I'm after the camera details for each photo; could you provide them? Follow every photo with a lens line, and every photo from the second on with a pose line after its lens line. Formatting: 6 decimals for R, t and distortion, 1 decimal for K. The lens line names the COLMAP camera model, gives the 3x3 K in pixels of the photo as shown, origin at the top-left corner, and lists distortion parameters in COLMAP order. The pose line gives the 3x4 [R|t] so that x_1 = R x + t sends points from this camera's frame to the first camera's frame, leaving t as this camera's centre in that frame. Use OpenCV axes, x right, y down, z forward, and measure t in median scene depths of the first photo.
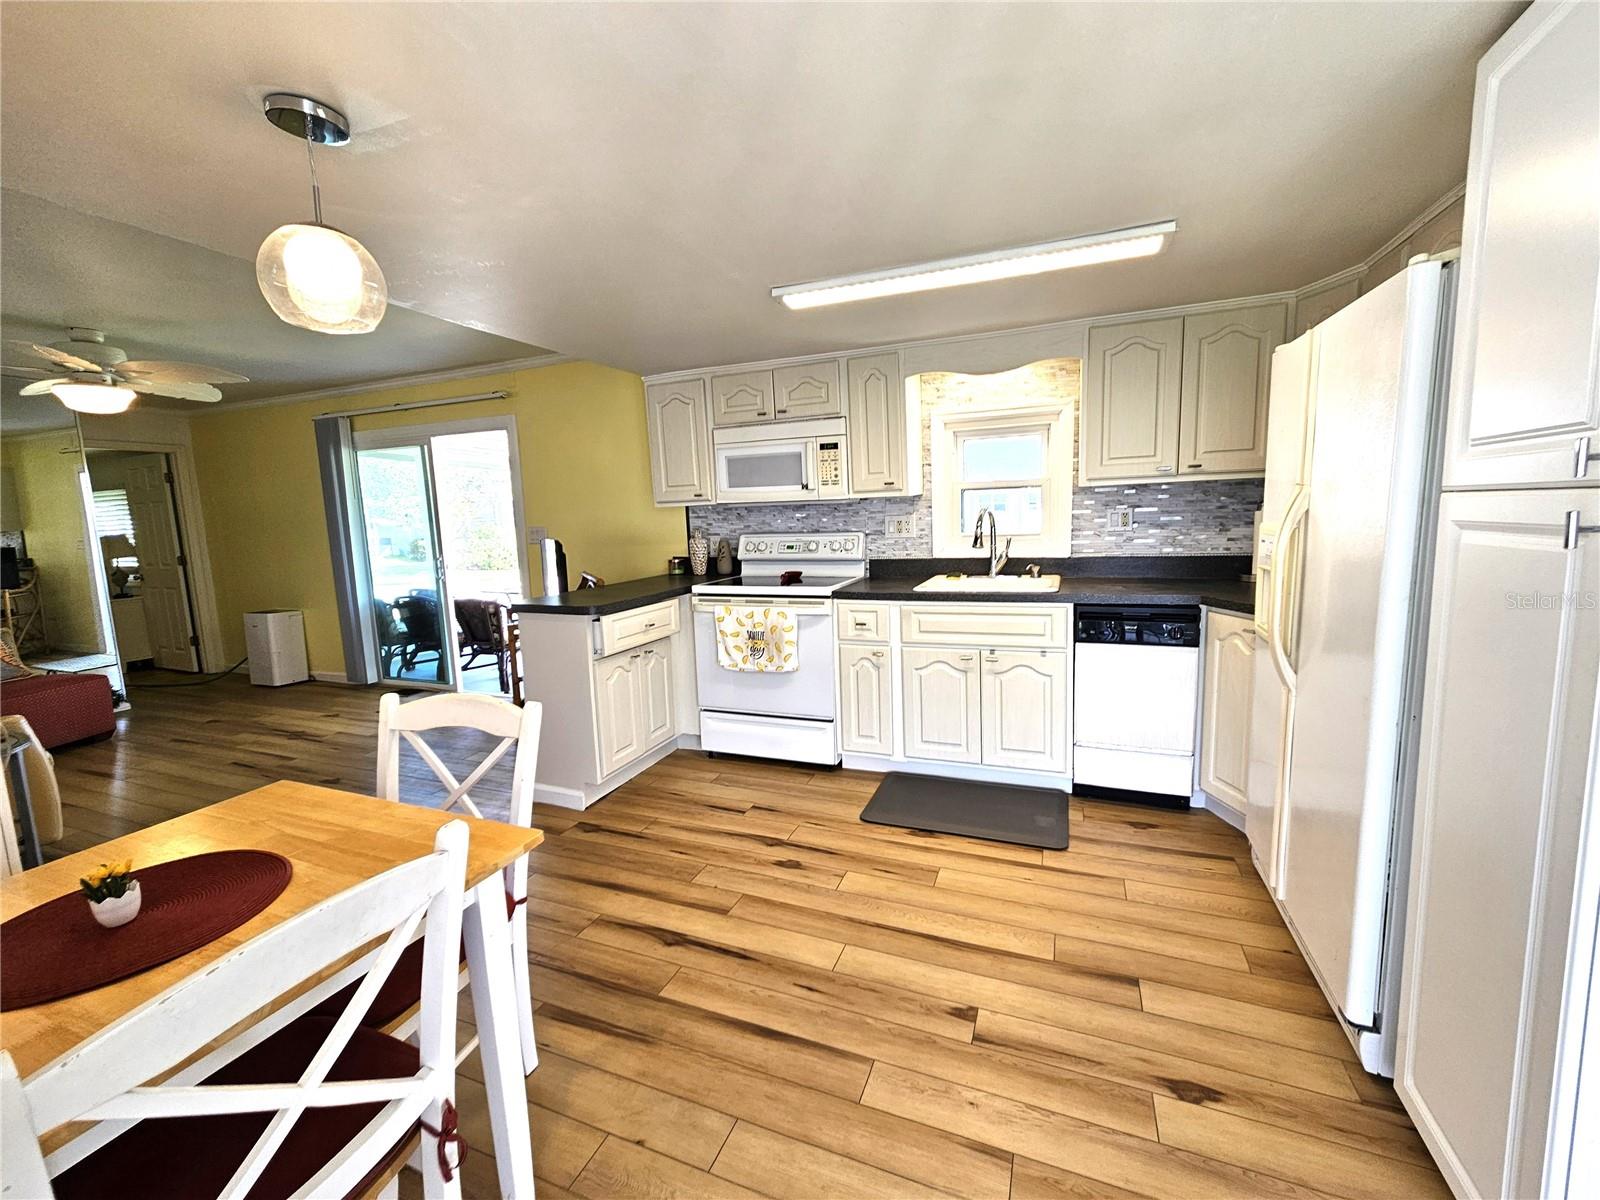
lens RADIAL K [[658.9, 0, 804.8], [0, 658.9, 593.0], [0, 0, 1]] dist [0.010467, -0.000430]
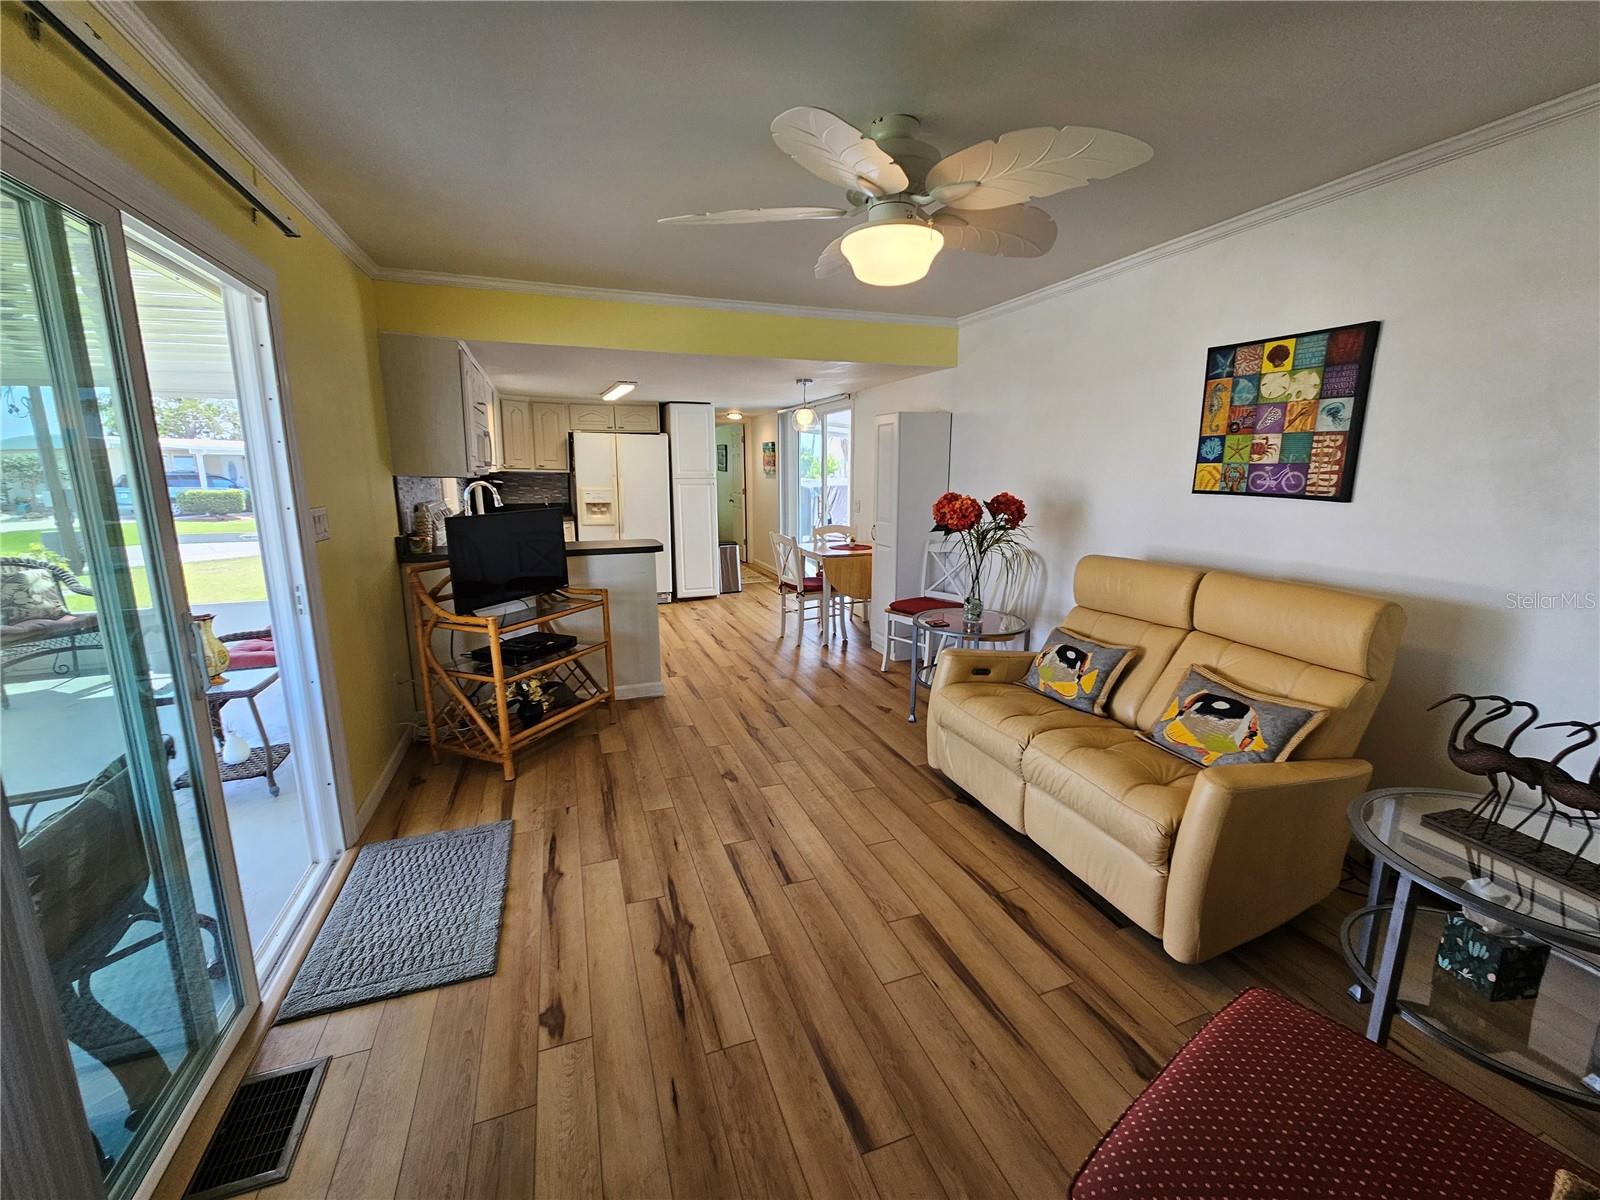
lens RADIAL K [[658.9, 0, 804.8], [0, 658.9, 593.0], [0, 0, 1]] dist [0.010467, -0.000430]
pose [[-0.674204, -0.101795, 0.731496, -1.512974], [0.117628, 0.963012, 0.242427, -0.169929], [-0.729117, 0.249490, -0.637293, 1.538807]]
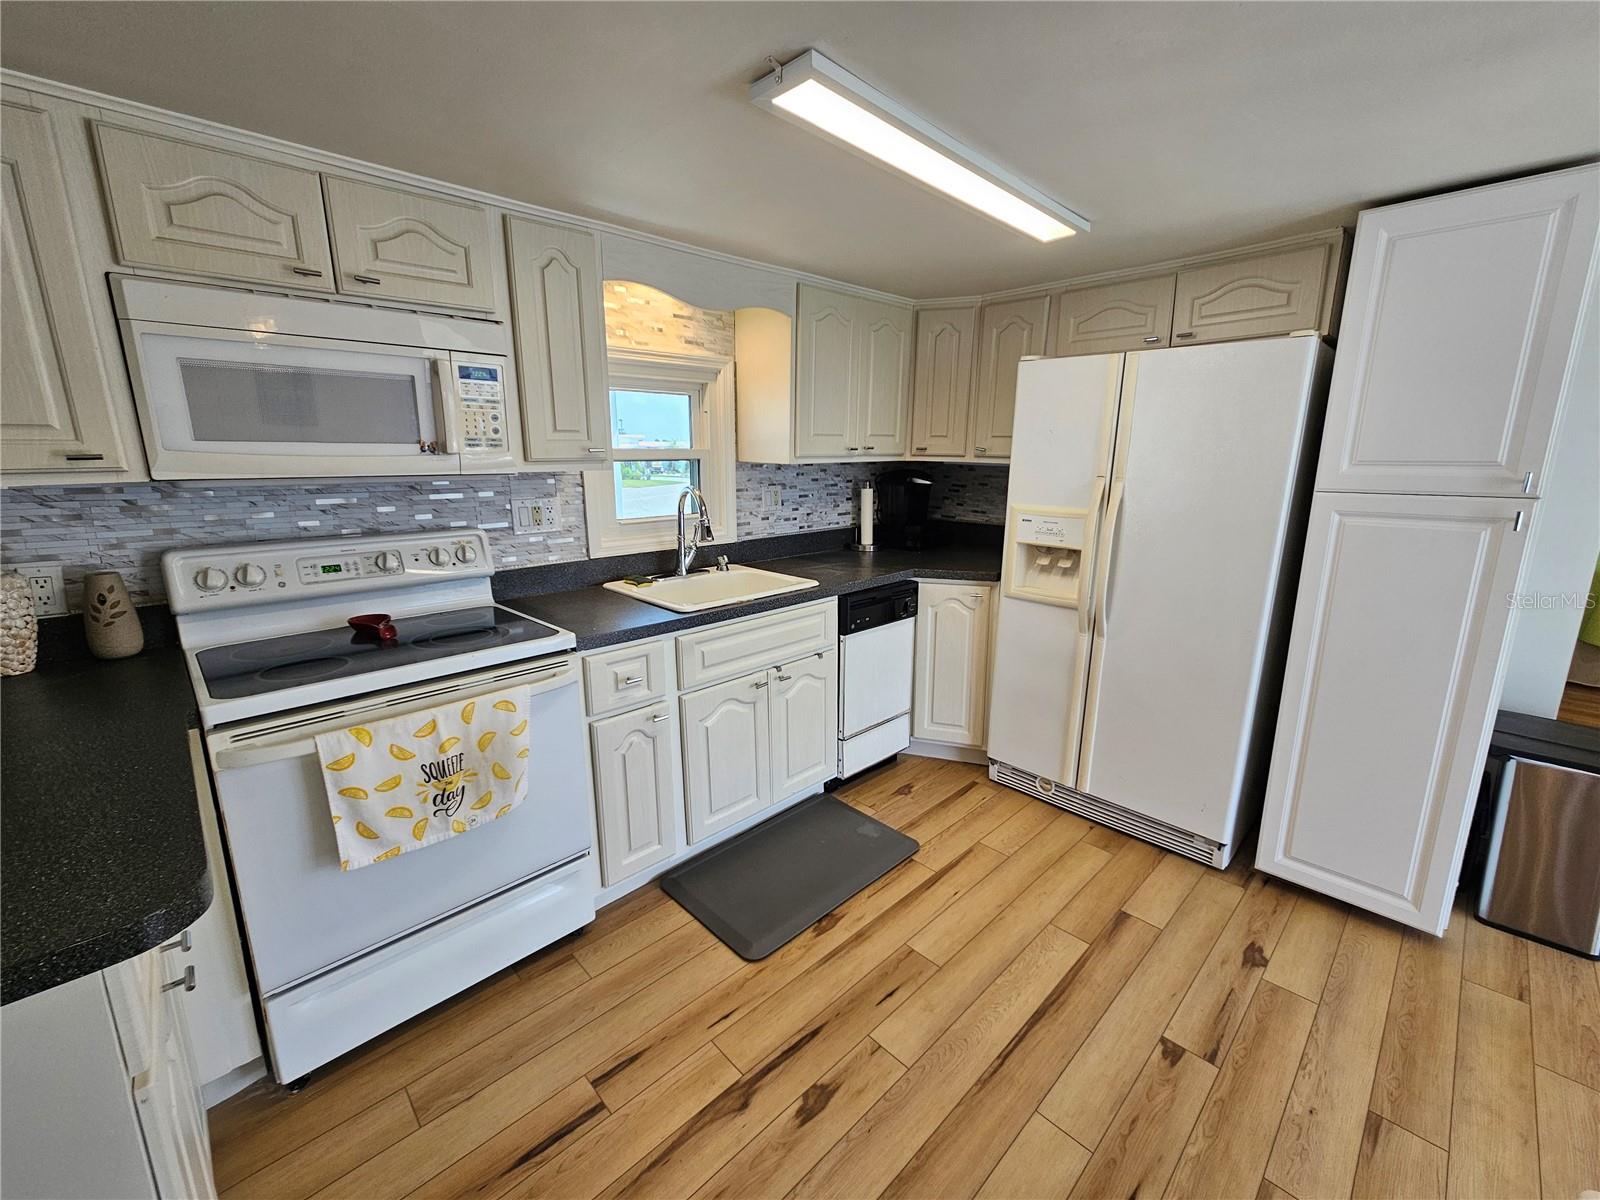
lens RADIAL K [[656.3, 0, 800.9], [0, 656.3, 595.2], [0, 0, 1]] dist [-0.001416, -0.000361]
pose [[0.406567, -0.161649, 0.899207, -0.377575], [0.100651, 0.986157, 0.131772, -0.094064], [-0.908060, 0.036932, 0.417209, 0.575990]]
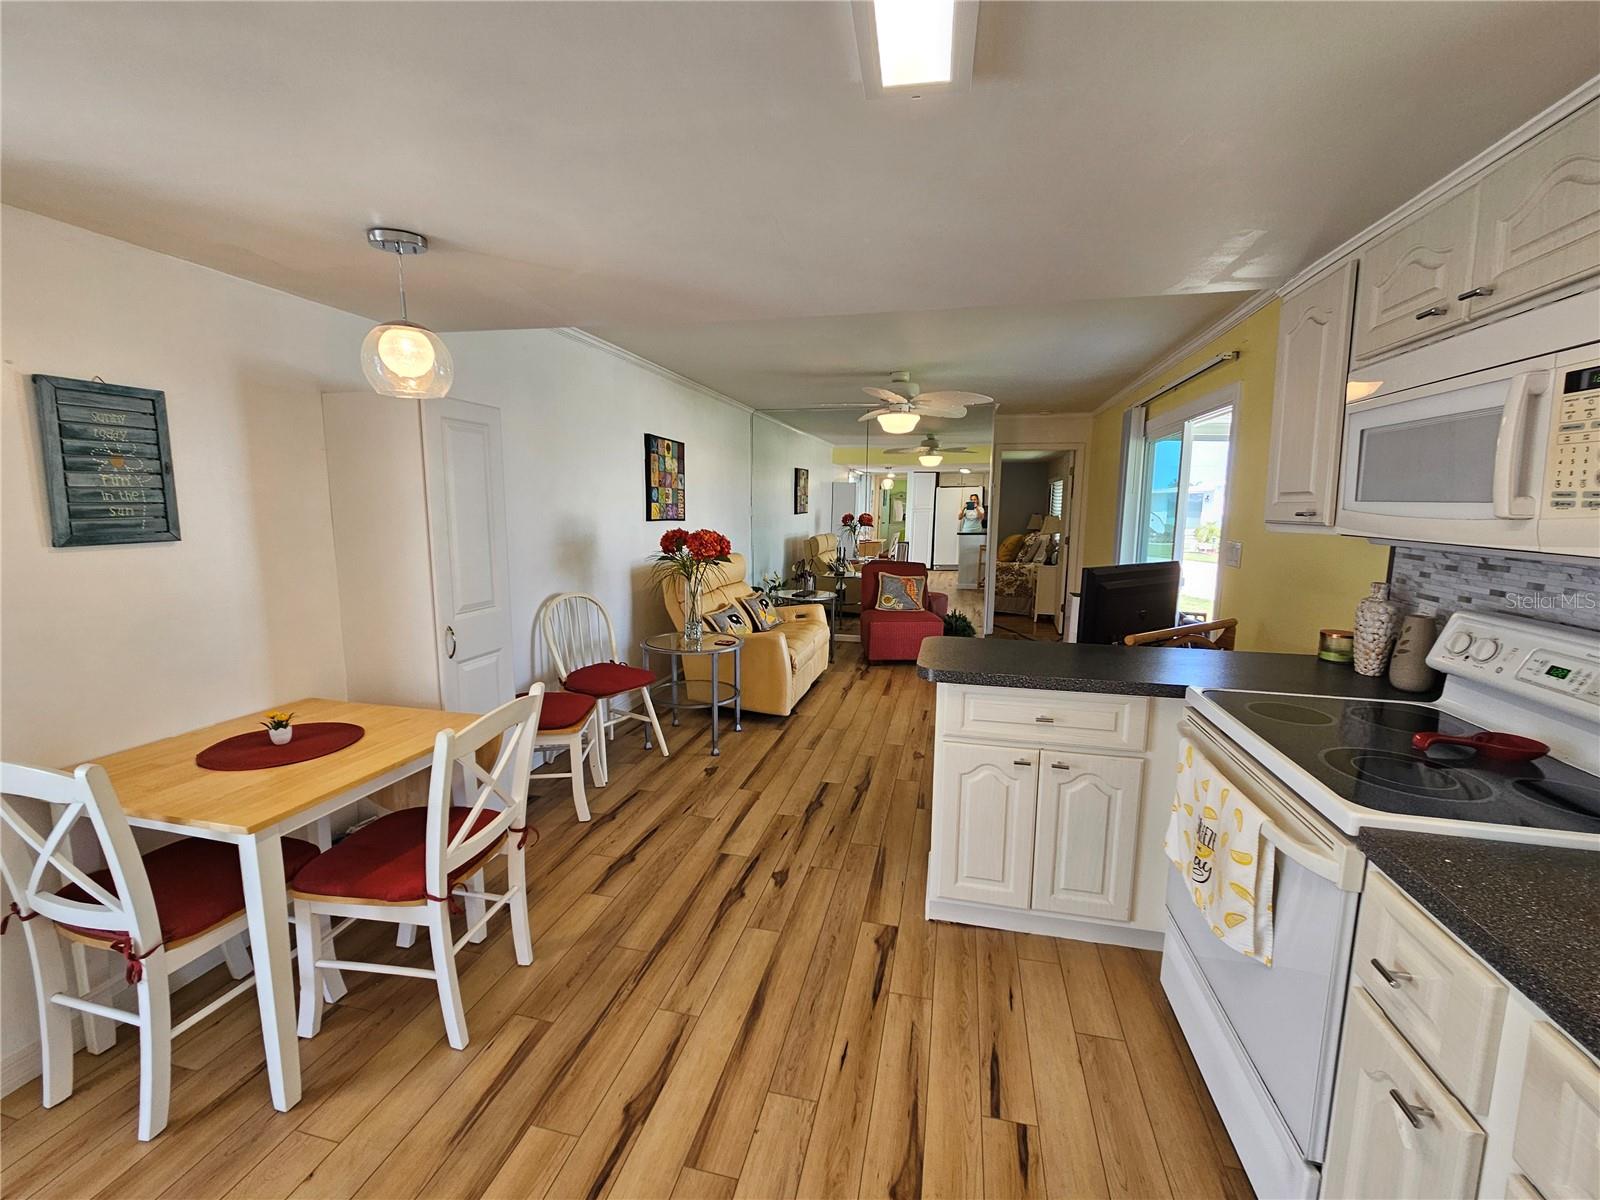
lens RADIAL K [[658.9, 0, 804.8], [0, 658.9, 593.0], [0, 0, 1]] dist [0.010467, -0.000430]
pose [[0.150751, 0.170250, -0.973801, 0.305068], [-0.137852, 0.979055, 0.149828, -0.129316], [0.978913, 0.111654, 0.171063, 0.640193]]
